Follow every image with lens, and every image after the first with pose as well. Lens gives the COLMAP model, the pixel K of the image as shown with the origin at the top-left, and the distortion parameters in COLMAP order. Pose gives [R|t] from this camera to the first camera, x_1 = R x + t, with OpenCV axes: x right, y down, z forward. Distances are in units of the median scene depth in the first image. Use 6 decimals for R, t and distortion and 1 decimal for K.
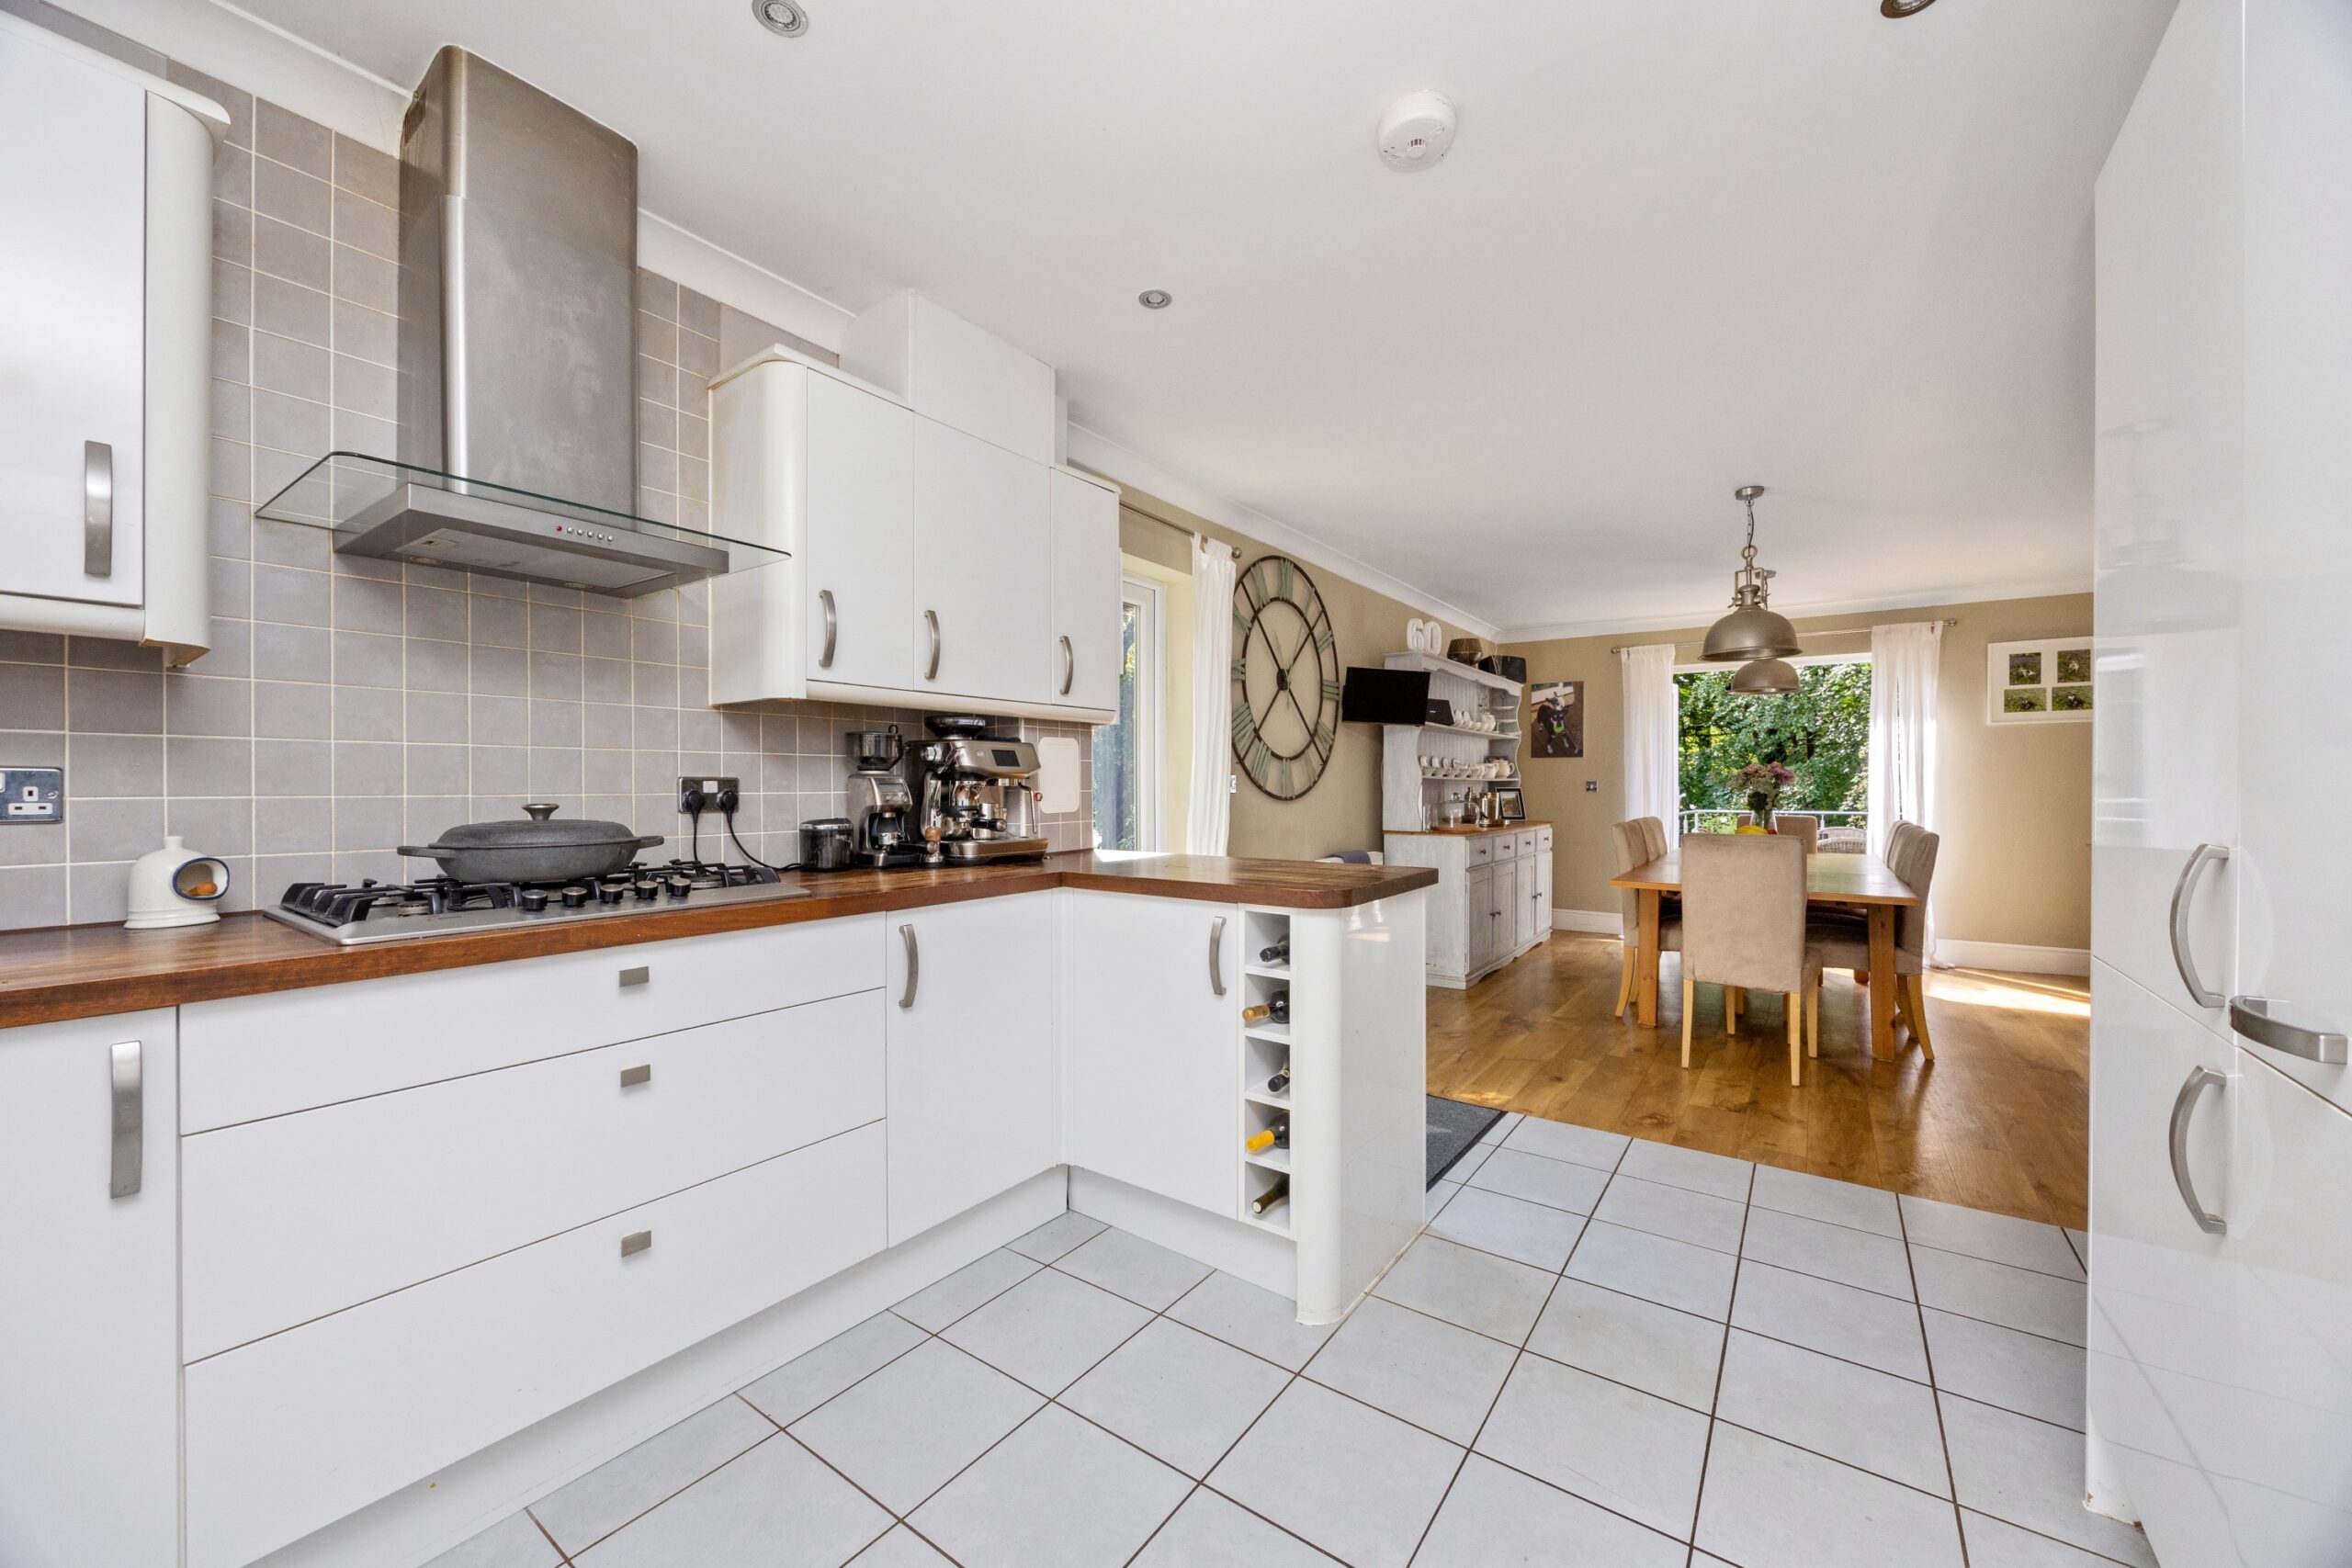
lens RADIAL K [[909.0, 0, 1166.6], [0, 909.0, 790.8], [0, 0, 1]] dist [-0.002436, -0.000276]
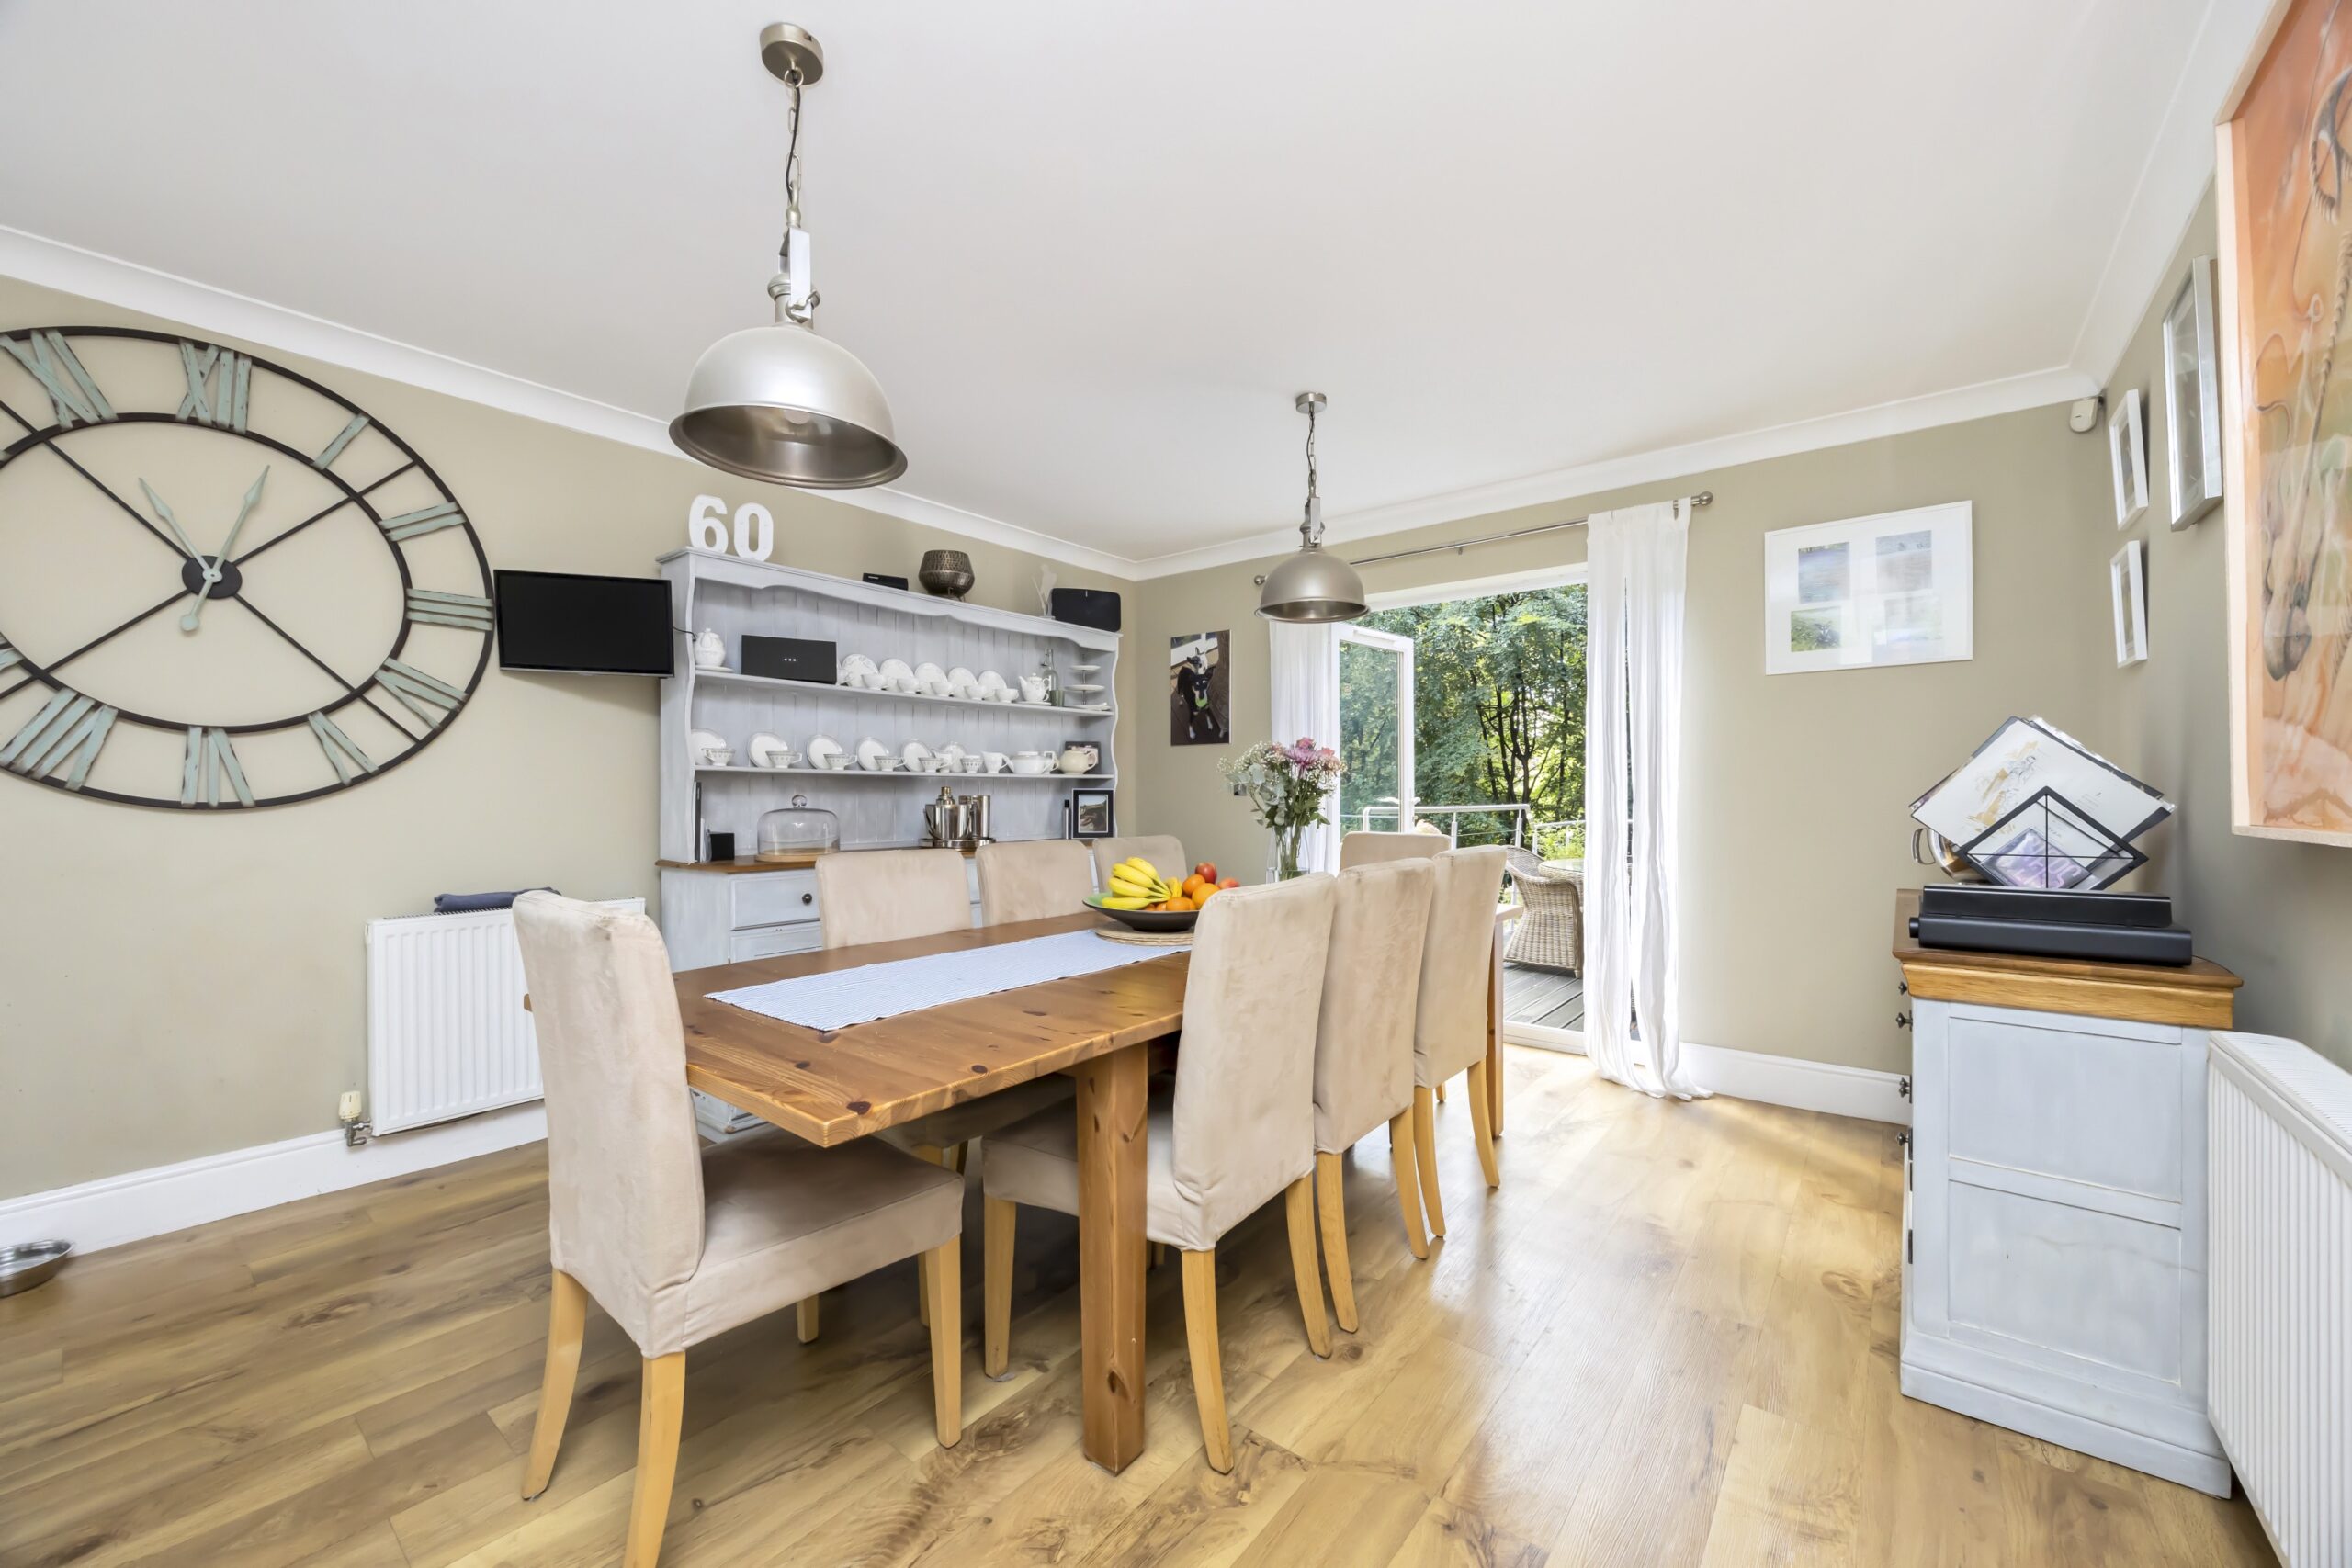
lens RADIAL K [[909.0, 0, 1185.2], [0, 909.0, 783.5], [0, 0, 1]] dist [-0.002436, -0.000276]
pose [[0.998422, -0.004846, -0.055943, 0.724835], [0.003774, 0.999807, -0.019258, 0.008562], [0.056026, 0.019016, 0.998248, 0.517677]]
